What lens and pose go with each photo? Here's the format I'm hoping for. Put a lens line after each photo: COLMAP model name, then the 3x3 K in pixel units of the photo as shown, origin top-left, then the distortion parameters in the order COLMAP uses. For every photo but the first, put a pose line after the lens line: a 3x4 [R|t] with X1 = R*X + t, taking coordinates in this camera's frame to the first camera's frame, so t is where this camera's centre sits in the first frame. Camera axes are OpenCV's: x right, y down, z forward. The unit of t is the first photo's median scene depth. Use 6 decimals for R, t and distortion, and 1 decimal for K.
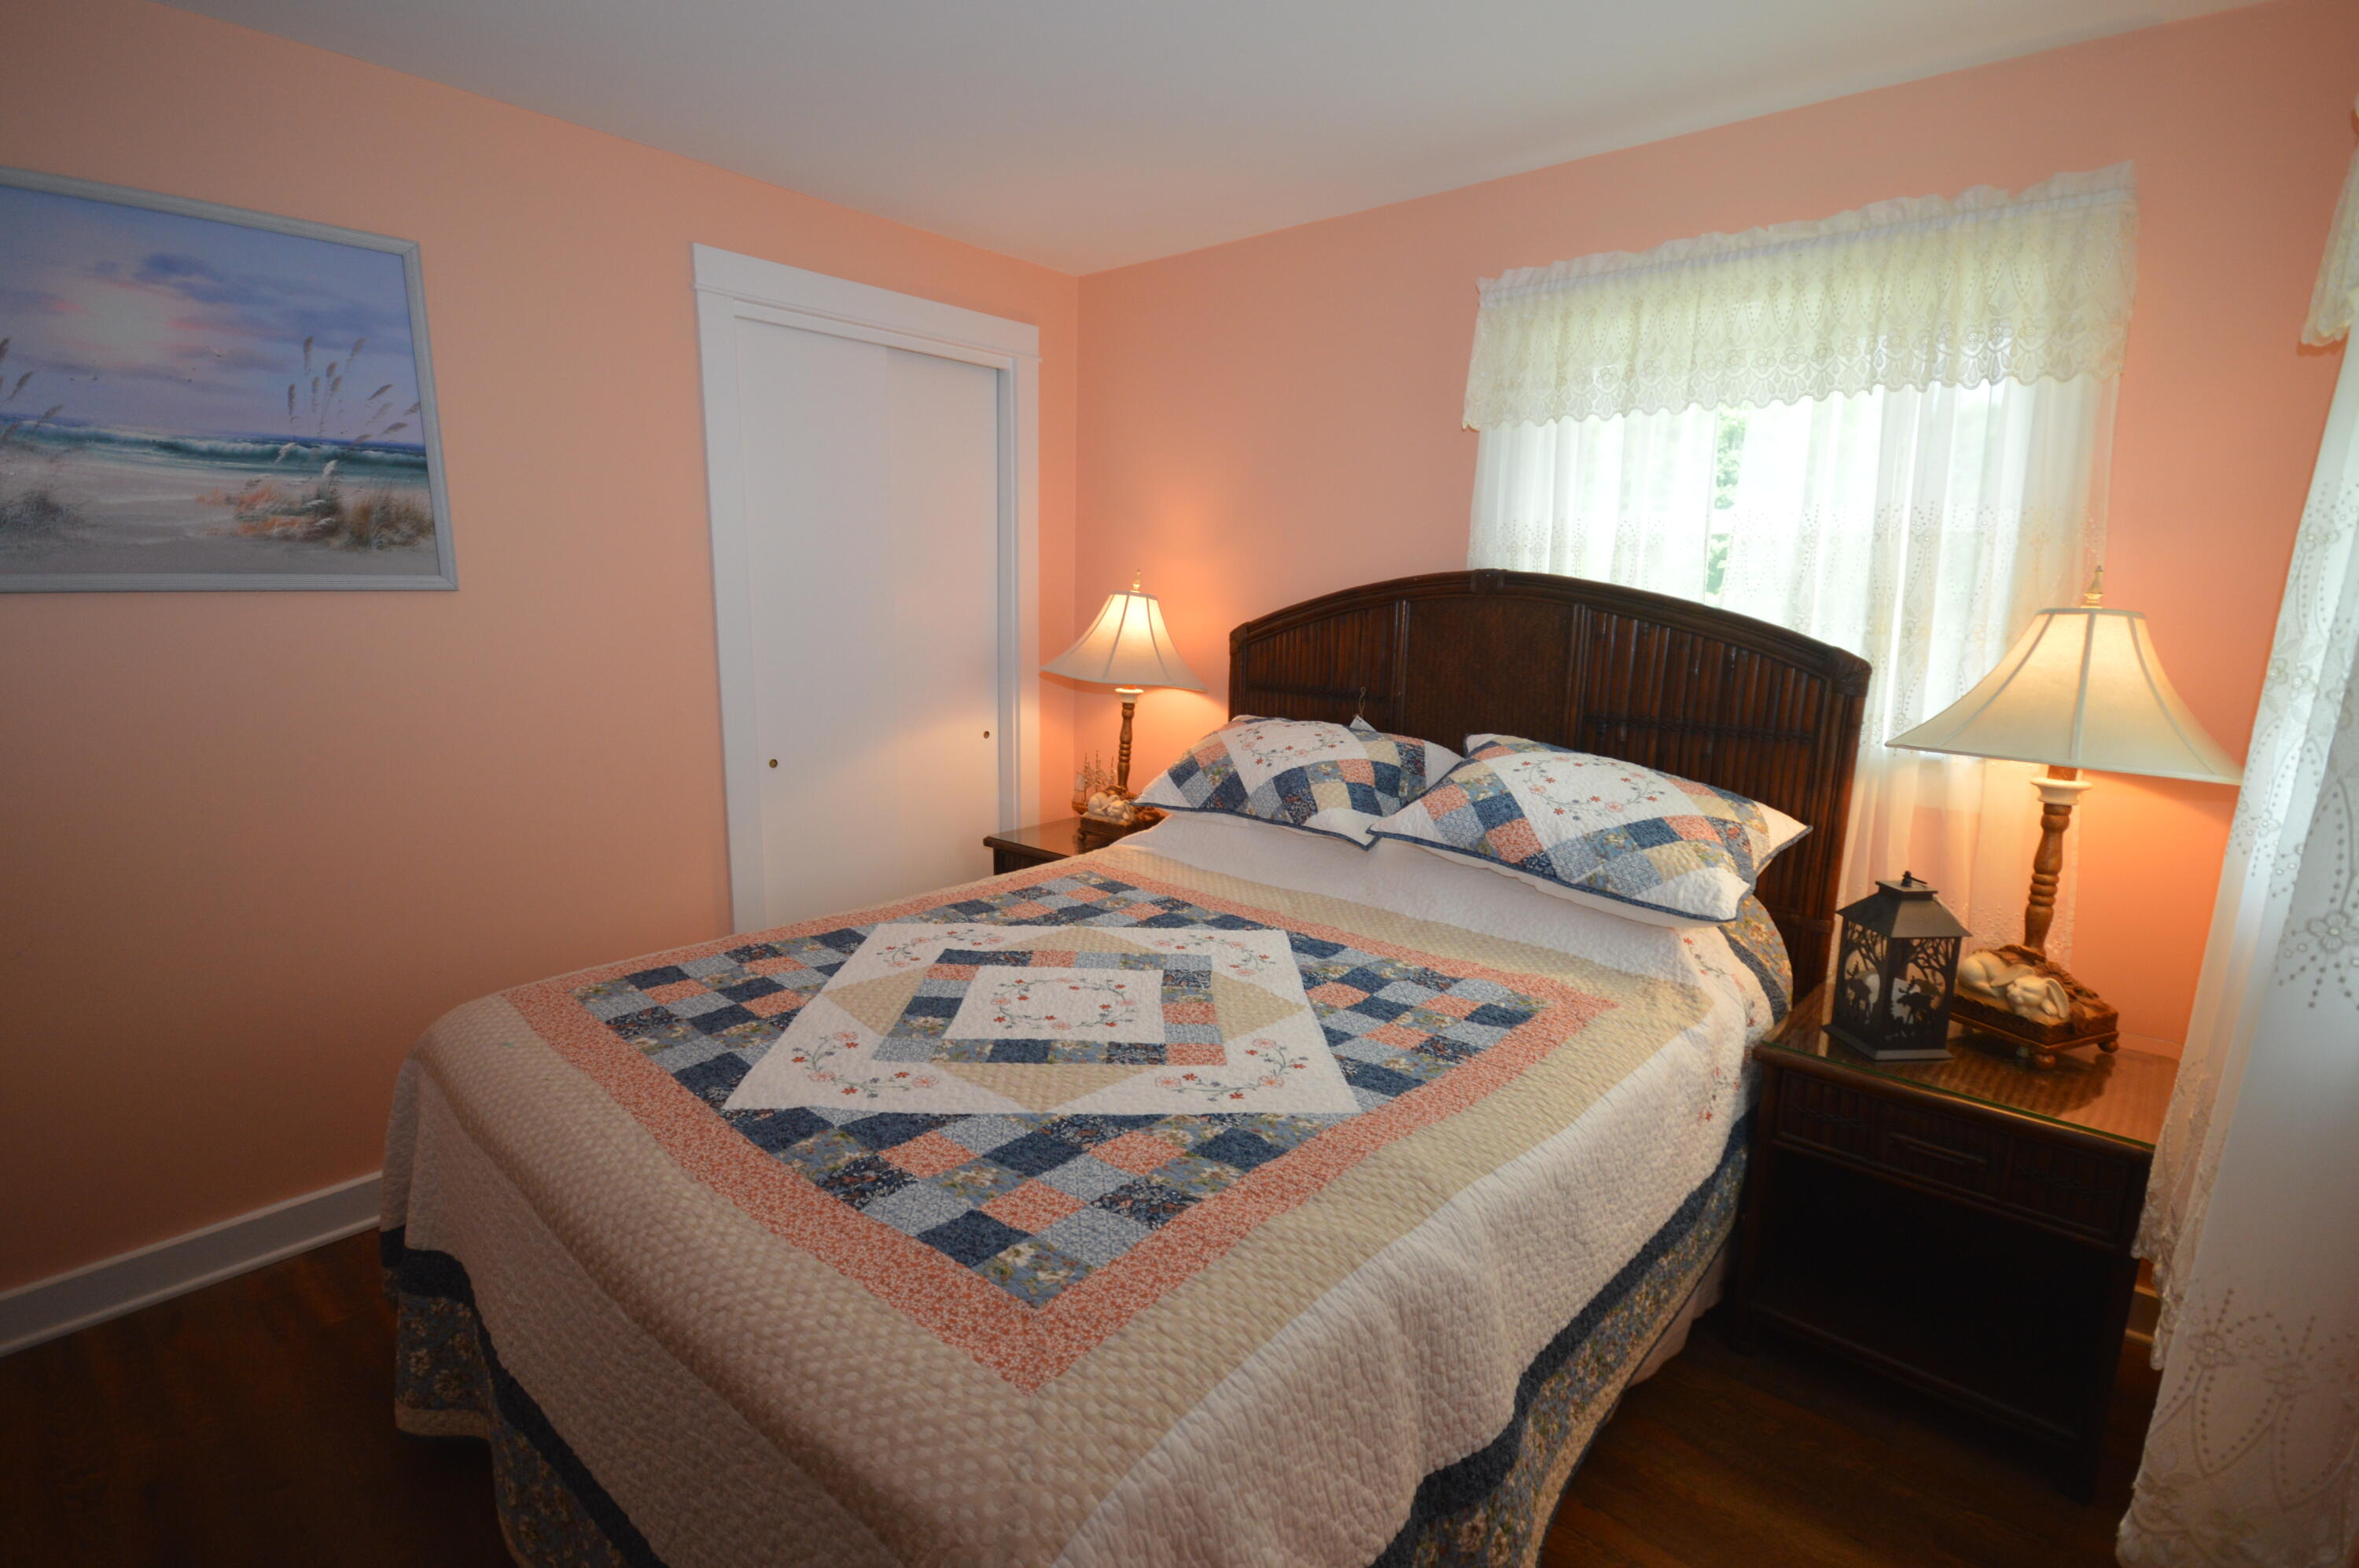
lens RADIAL K [[1105.3, 0, 1178.3], [0, 1105.3, 785.2], [0, 0, 1]] dist [0.012268, 0.000104]
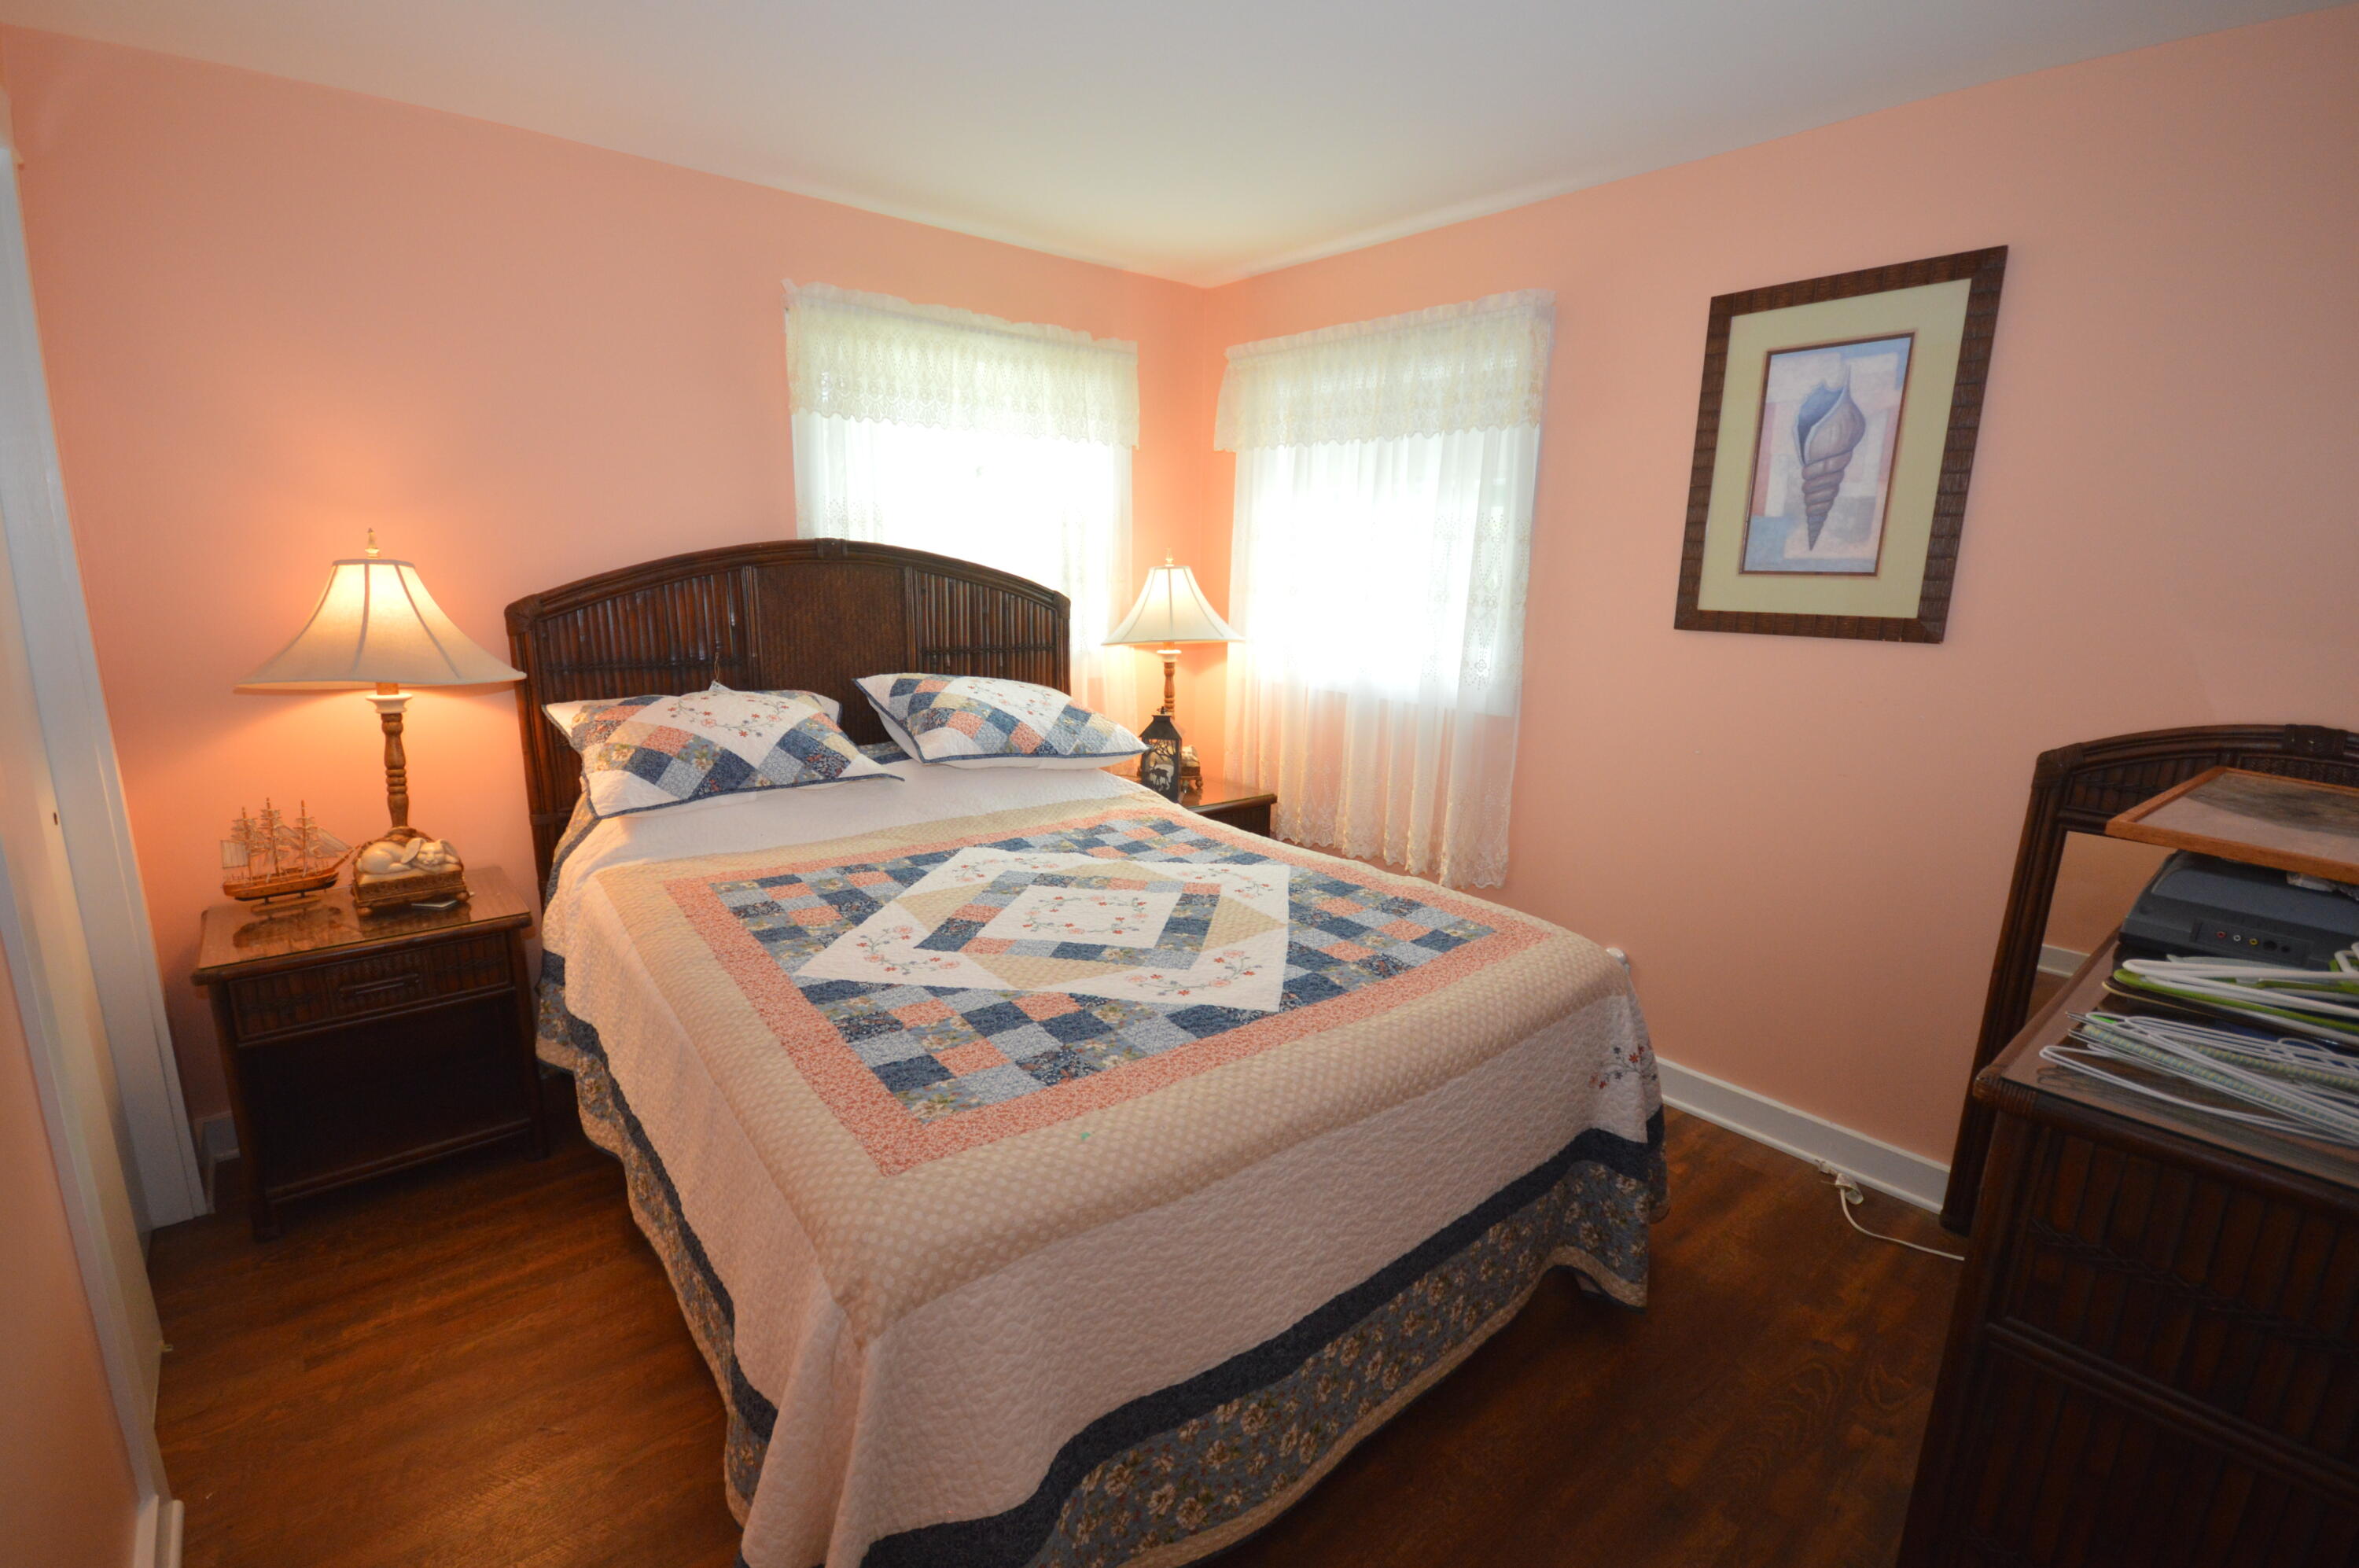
lens RADIAL K [[1045.3, 0, 1171.6], [0, 1045.3, 794.0], [0, 0, 1]] dist [-0.011368, 0.000115]
pose [[0.162215, -0.226892, 0.960316, -1.029974], [0.160723, 0.966285, 0.201153, -0.127189], [-0.973578, 0.121715, 0.193212, 0.610685]]
